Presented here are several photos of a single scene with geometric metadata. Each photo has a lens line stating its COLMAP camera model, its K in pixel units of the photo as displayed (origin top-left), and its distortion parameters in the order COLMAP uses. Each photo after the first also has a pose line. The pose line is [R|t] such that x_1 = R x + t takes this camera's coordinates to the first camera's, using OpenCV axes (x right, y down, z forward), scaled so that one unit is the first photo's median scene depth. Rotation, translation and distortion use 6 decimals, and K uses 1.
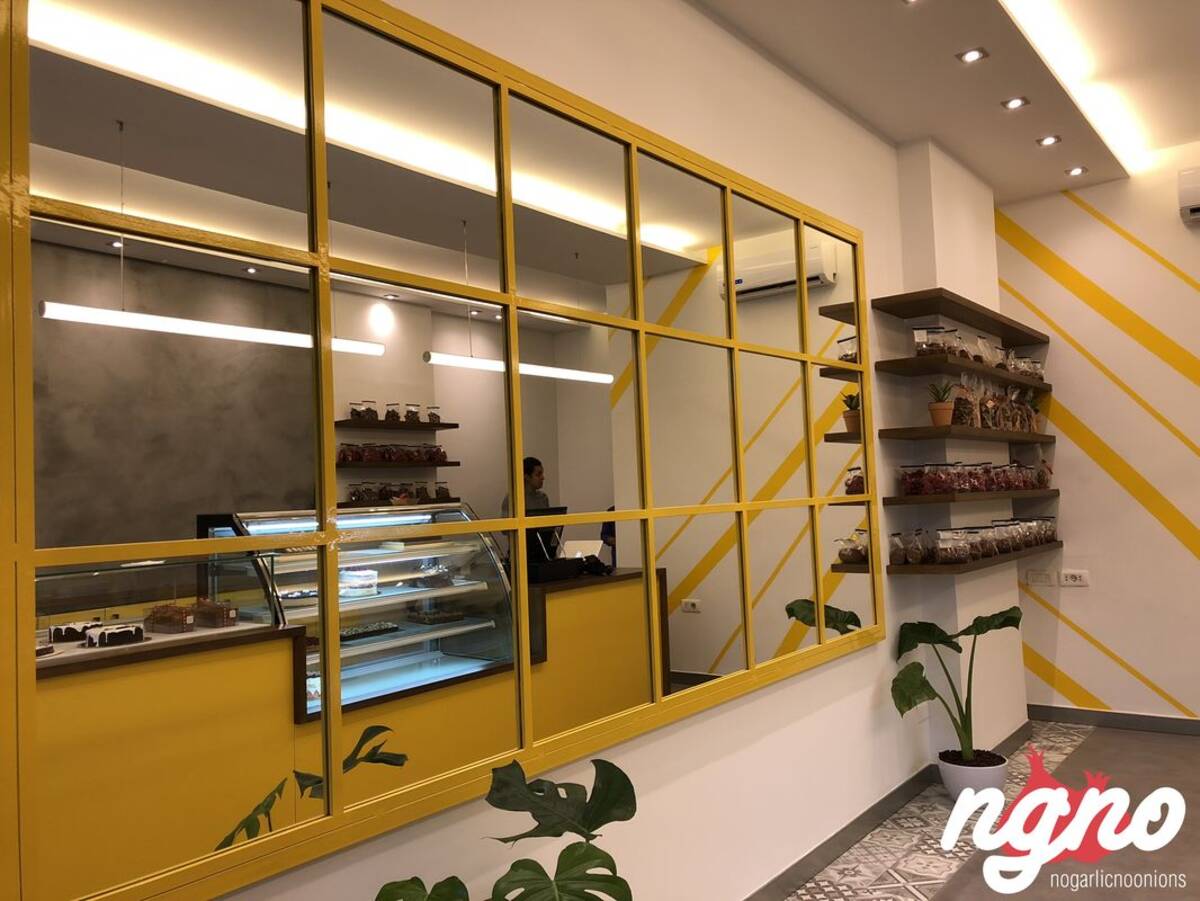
lens RADIAL K [[1009.7, 0, 599.1], [0, 1009.7, 452.9], [0, 0, 1]] dist [0.034228, -0.057092]
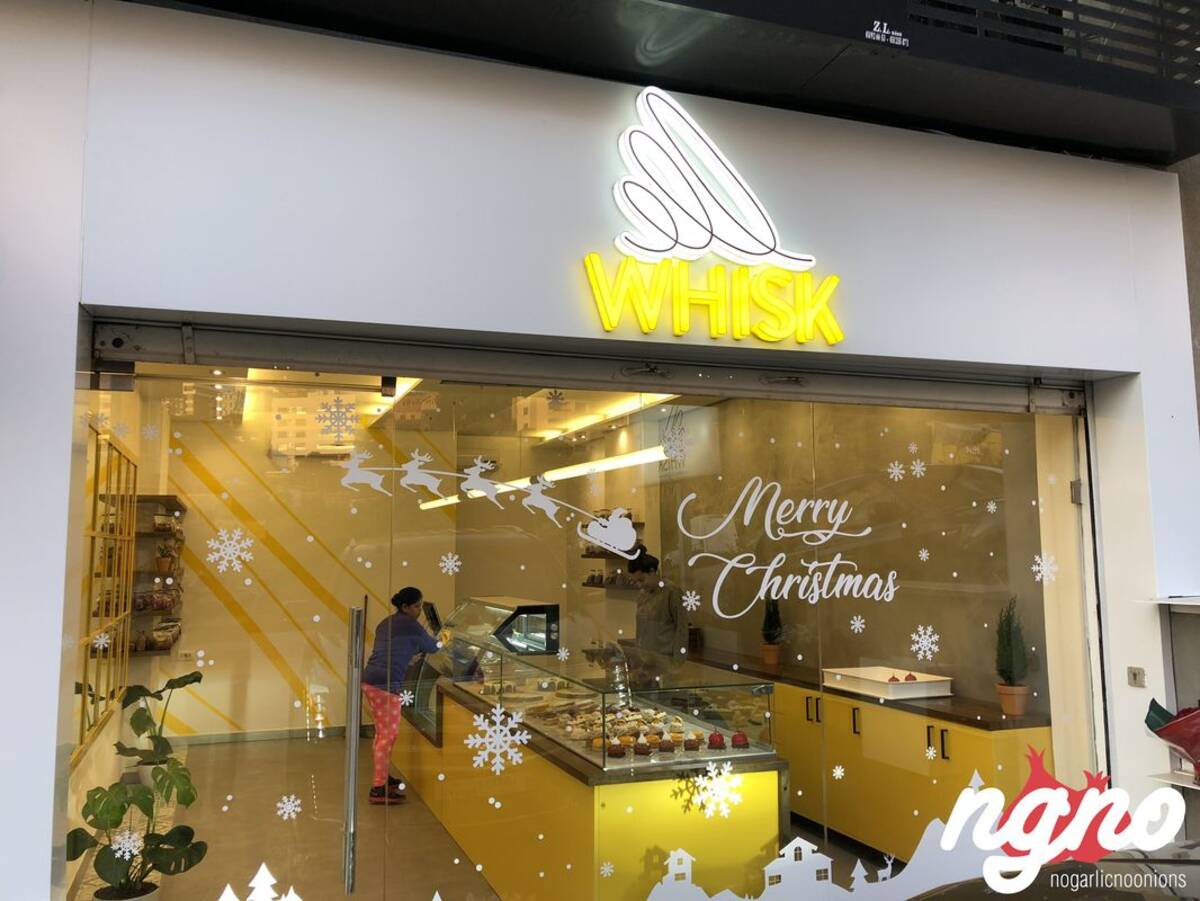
lens RADIAL K [[1009.7, 0, 601.1], [0, 1009.7, 443.8], [0, 0, 1]] dist [0.034228, -0.057092]
pose [[0.551978, 0.133458, 0.823110, -0.691296], [-0.064266, 0.990982, -0.117580, -0.082937], [-0.831379, 0.012003, 0.555577, -0.591897]]
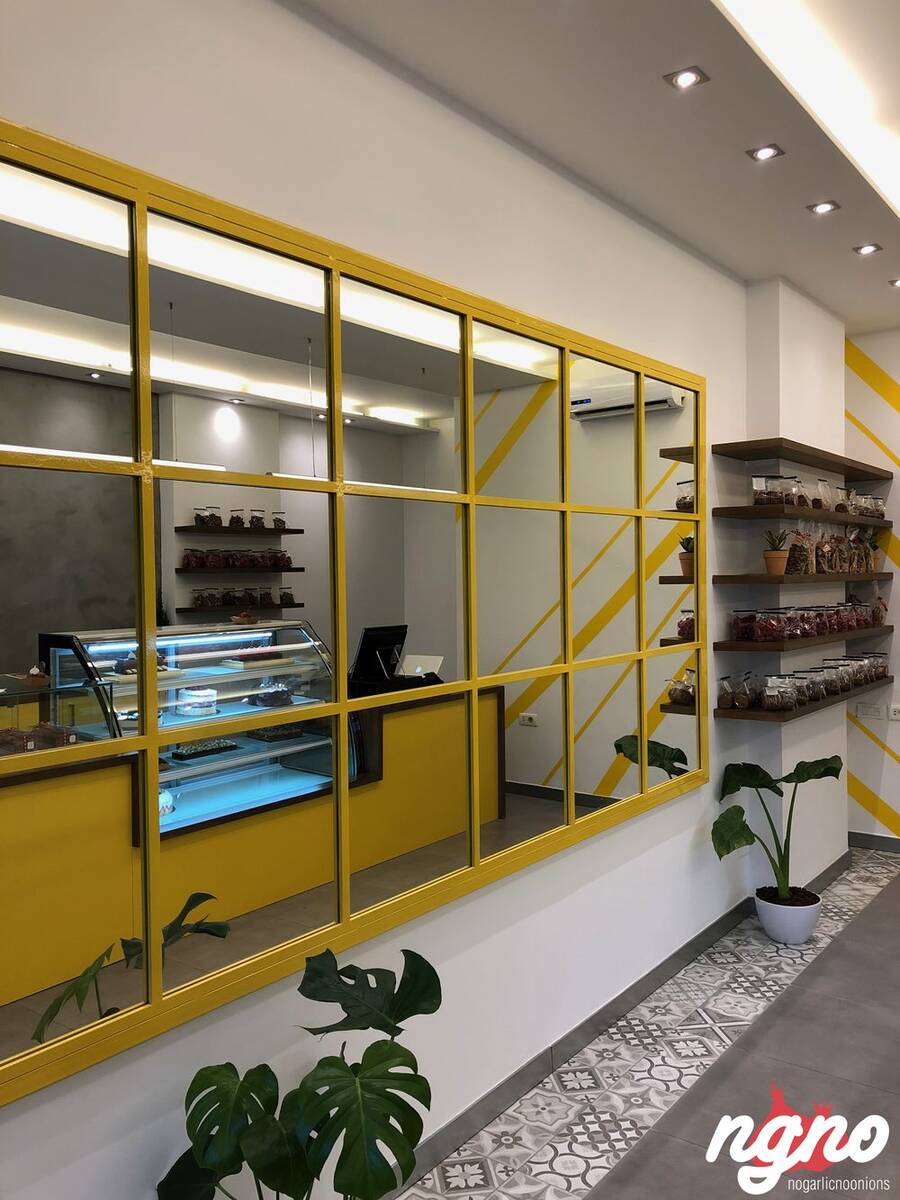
lens RADIAL K [[1009.7, 0, 451.6], [0, 1009.7, 607.8], [0, 0, 1]] dist [0.034228, -0.057092]
pose [[0.999609, 0.027907, 0.001563, 0.014667], [-0.027945, 0.996622, 0.077230, -0.058980], [0.000597, -0.077244, 0.997012, -0.007606]]
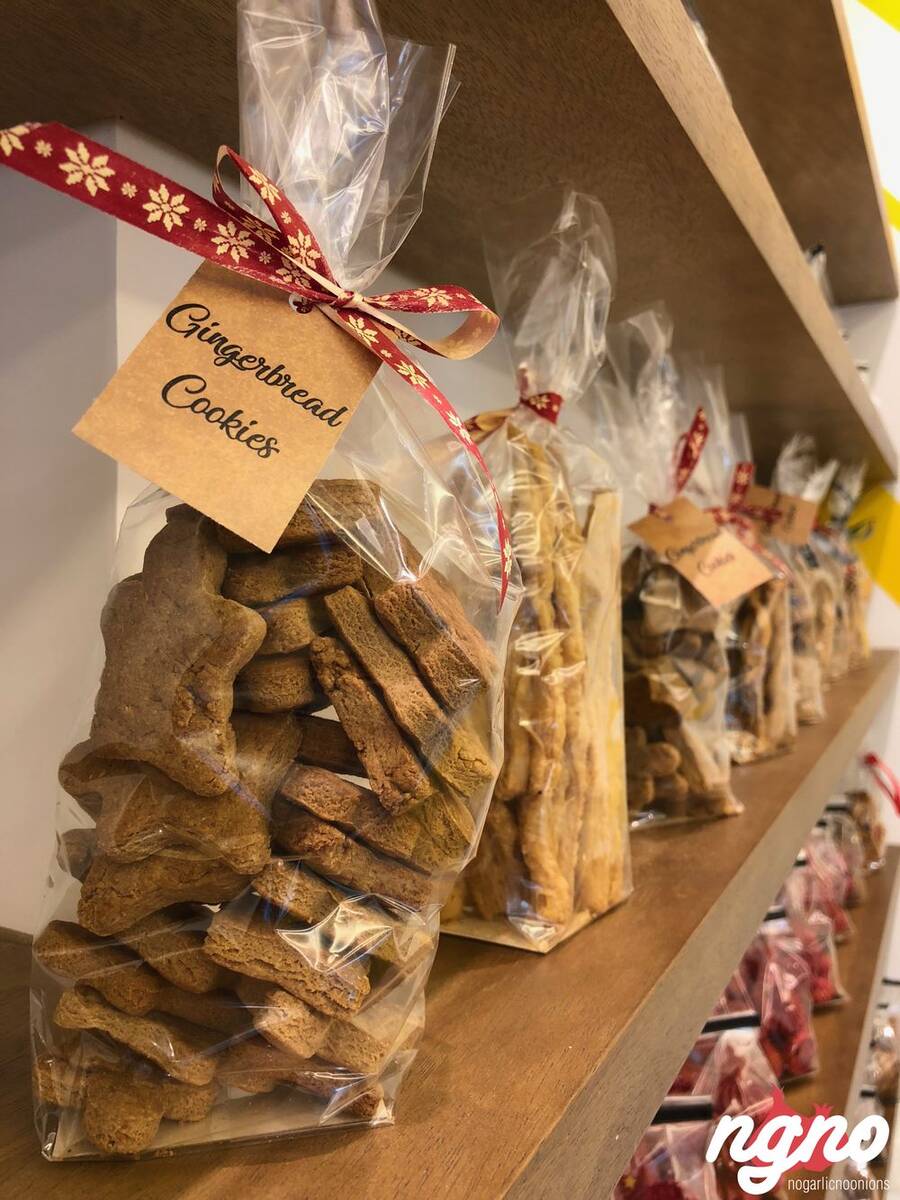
lens RADIAL K [[1009.7, 0, 449.8], [0, 1009.7, 597.0], [0, 0, 1]] dist [0.034228, -0.057092]
pose [[0.985004, 0.028336, 0.170188, 0.356295], [-0.039247, 0.997361, 0.061088, -0.052517], [-0.168008, -0.066851, 0.983516, 0.944231]]
